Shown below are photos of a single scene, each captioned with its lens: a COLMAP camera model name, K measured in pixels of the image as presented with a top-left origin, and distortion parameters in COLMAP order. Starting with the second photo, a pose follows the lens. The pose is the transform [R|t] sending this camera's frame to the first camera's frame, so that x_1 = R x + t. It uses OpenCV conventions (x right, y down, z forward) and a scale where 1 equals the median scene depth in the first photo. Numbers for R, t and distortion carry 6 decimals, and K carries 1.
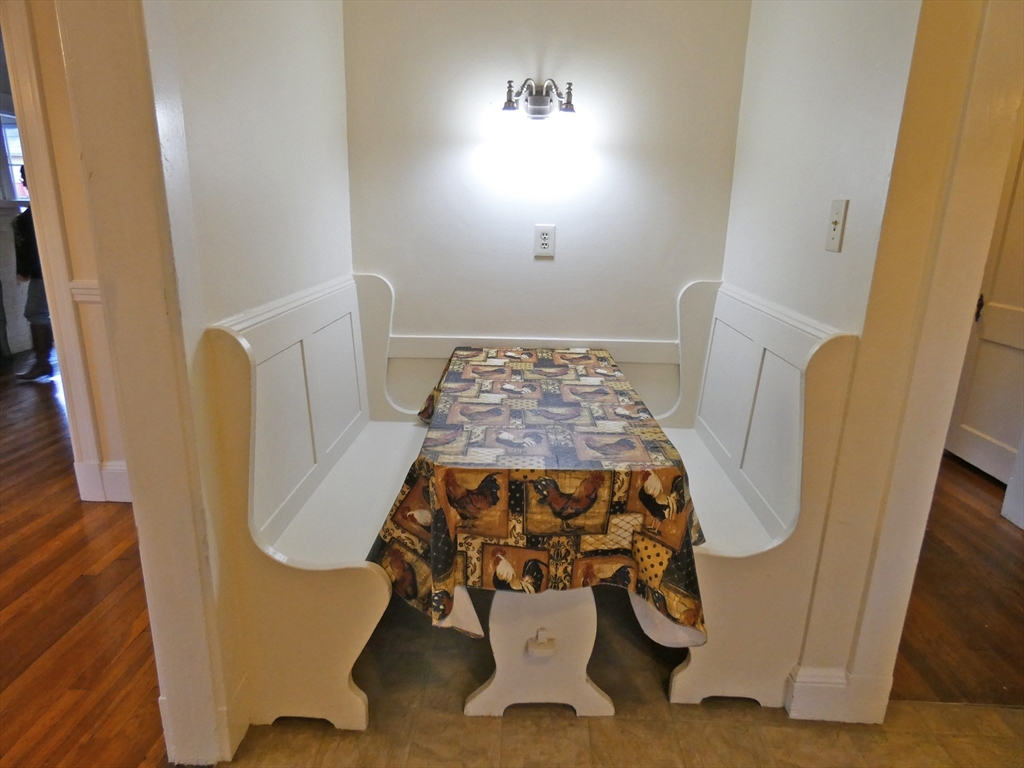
lens RADIAL K [[617.5, 0, 512.0], [0, 617.5, 384.0], [0, 0, 1]] dist [0.000775, -0.000434]
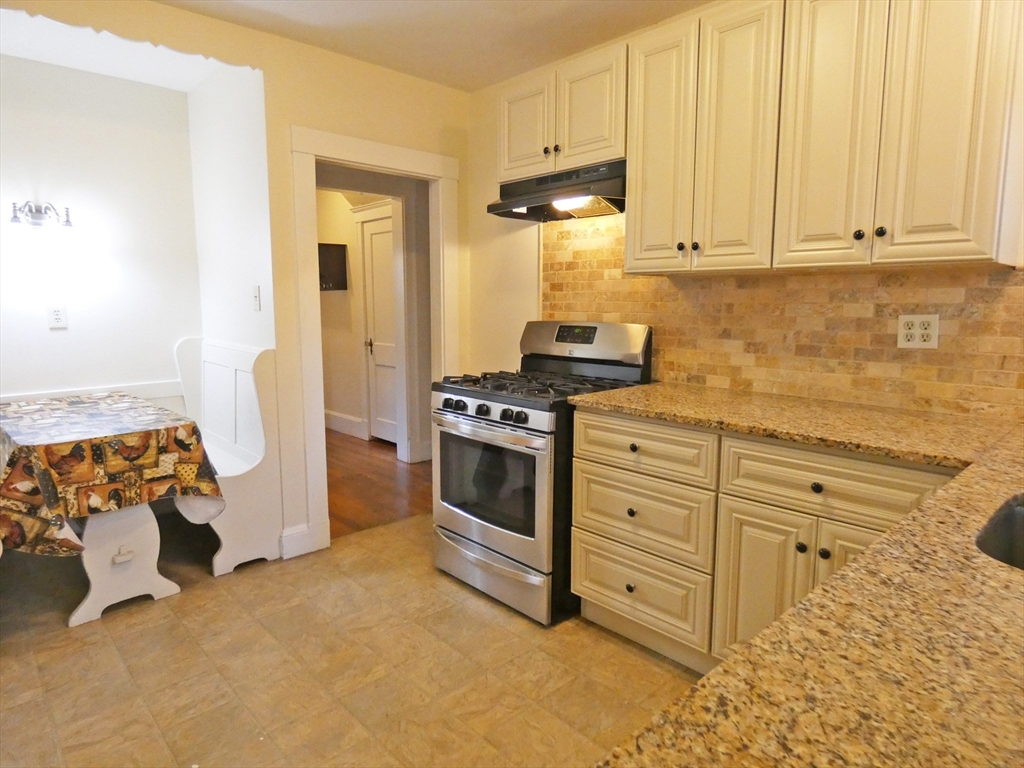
lens RADIAL K [[617.5, 0, 512.0], [0, 617.5, 384.0], [0, 0, 1]] dist [0.000775, -0.000434]
pose [[0.709912, -0.118475, 0.694254, -0.336679], [0.204632, 0.977922, -0.042363, 0.293674], [-0.673907, 0.172141, 0.718482, -1.032616]]
